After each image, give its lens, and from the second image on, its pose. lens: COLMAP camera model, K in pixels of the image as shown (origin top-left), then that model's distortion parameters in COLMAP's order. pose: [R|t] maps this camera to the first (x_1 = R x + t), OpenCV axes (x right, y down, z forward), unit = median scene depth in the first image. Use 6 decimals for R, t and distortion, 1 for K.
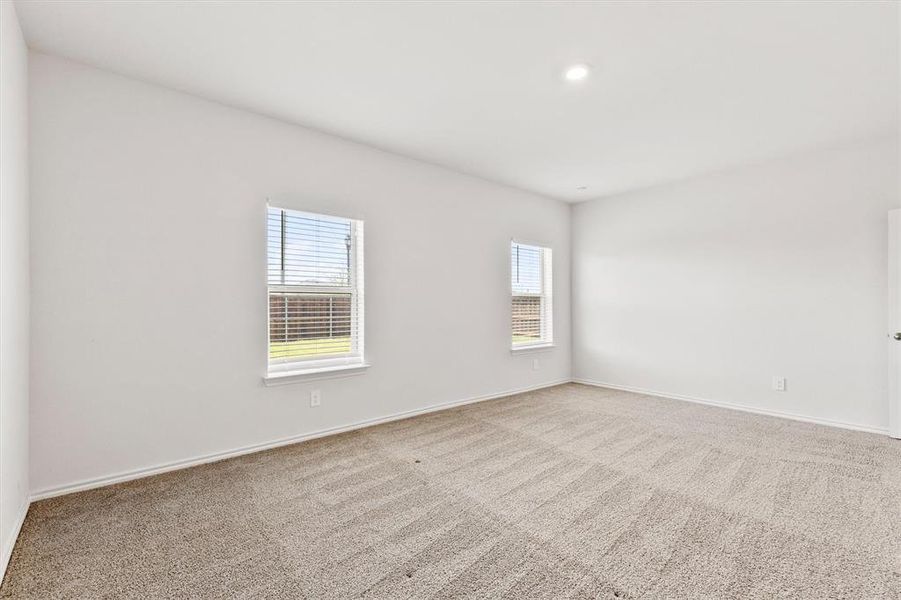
lens RADIAL K [[407.7, 0, 452.5], [0, 407.7, 300.4], [0, 0, 1]] dist [0.003050, -0.000484]
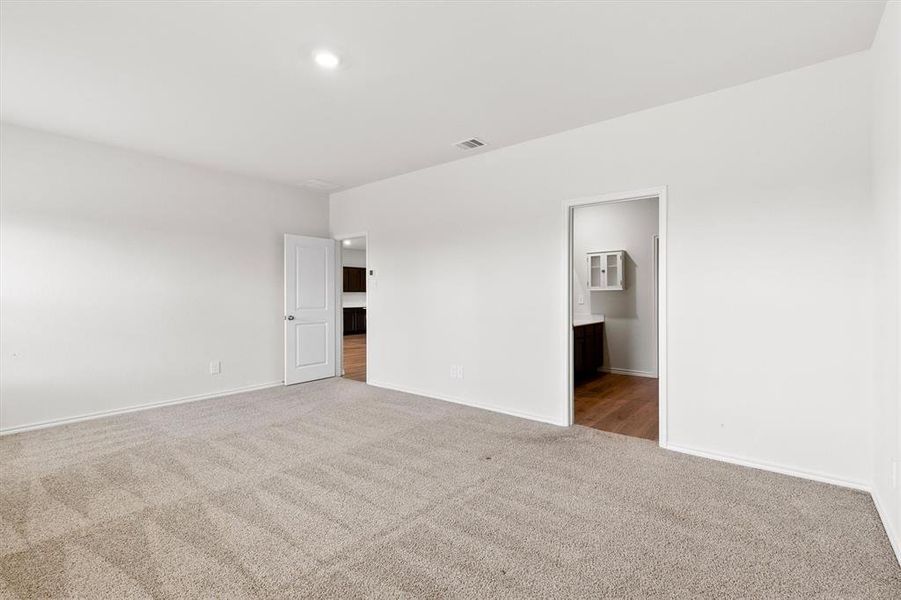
lens RADIAL K [[407.7, 0, 452.3], [0, 407.7, 296.2], [0, 0, 1]] dist [0.003050, -0.000484]
pose [[-0.157399, -0.011985, 0.987462, -0.603299], [-0.001883, 0.999928, 0.011836, -0.017898], [-0.987533, 0.000004, -0.157410, 0.710046]]
